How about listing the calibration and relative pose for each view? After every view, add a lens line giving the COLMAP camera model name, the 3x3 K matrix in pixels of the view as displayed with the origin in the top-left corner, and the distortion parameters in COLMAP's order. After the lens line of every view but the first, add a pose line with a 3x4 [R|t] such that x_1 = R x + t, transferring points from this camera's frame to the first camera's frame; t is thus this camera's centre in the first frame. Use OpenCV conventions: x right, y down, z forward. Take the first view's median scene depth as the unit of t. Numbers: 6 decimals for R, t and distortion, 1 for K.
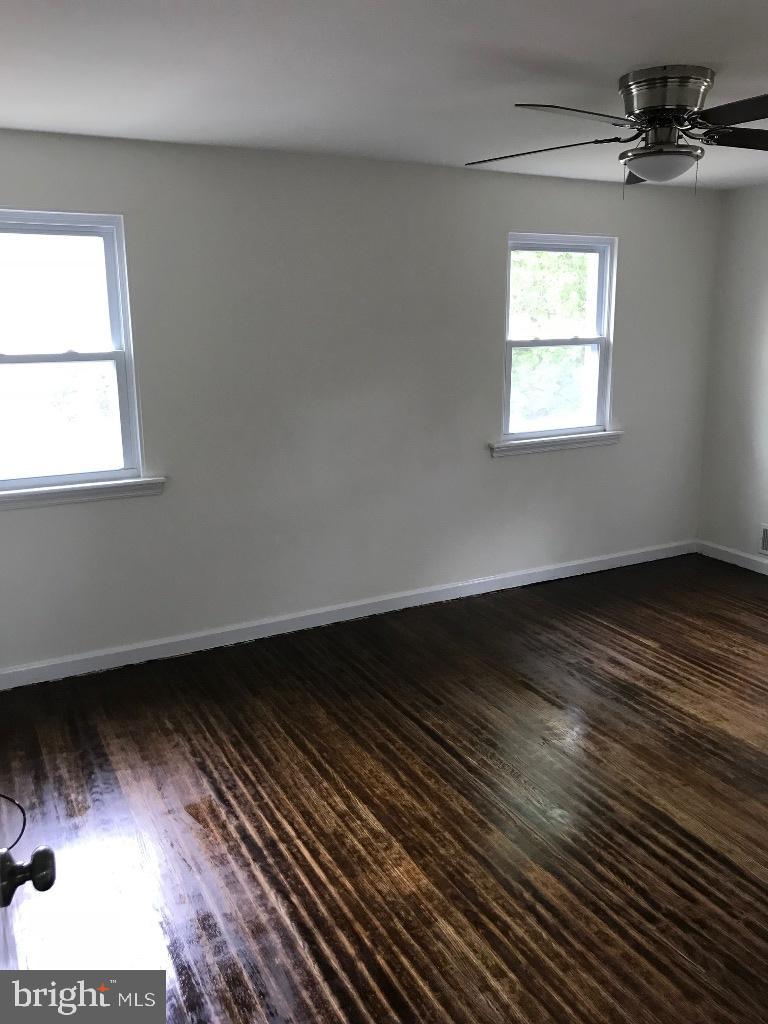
lens RADIAL K [[841.2, 0, 384.0], [0, 841.2, 512.0], [0, 0, 1]] dist [-0.001797, -0.001535]
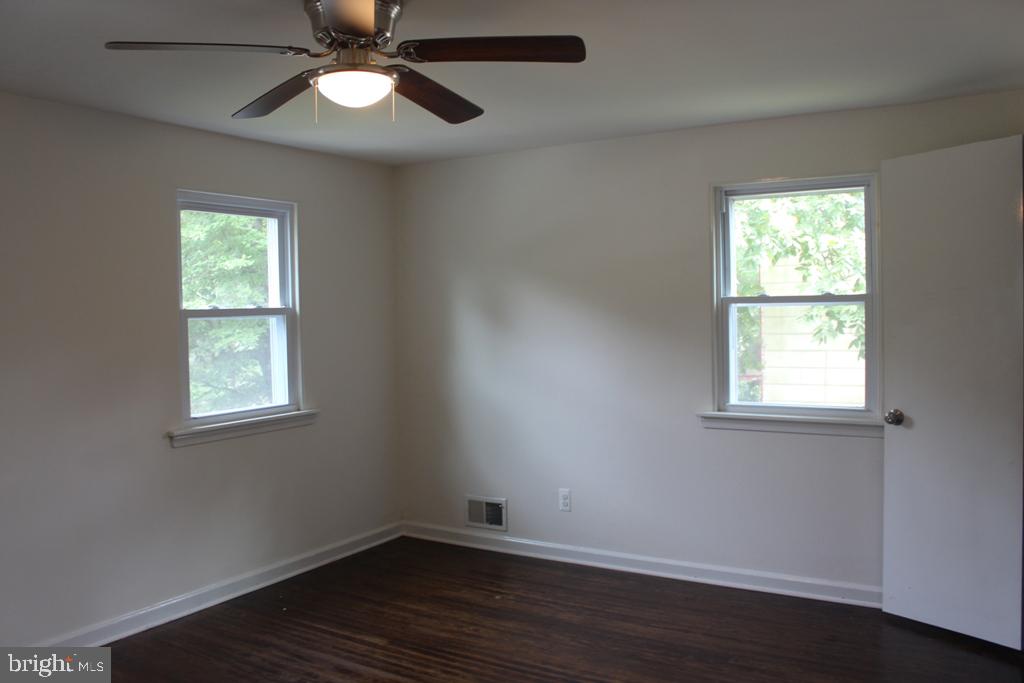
lens RADIAL K [[831.9, 0, 513.2], [0, 831.9, 355.2], [0, 0, 1]] dist [-0.261031, 0.391777]
pose [[0.857067, -0.034690, 0.514037, 0.013562], [0.132844, 0.978873, -0.155434, 0.012670], [-0.497785, 0.201504, 0.843568, 0.152280]]
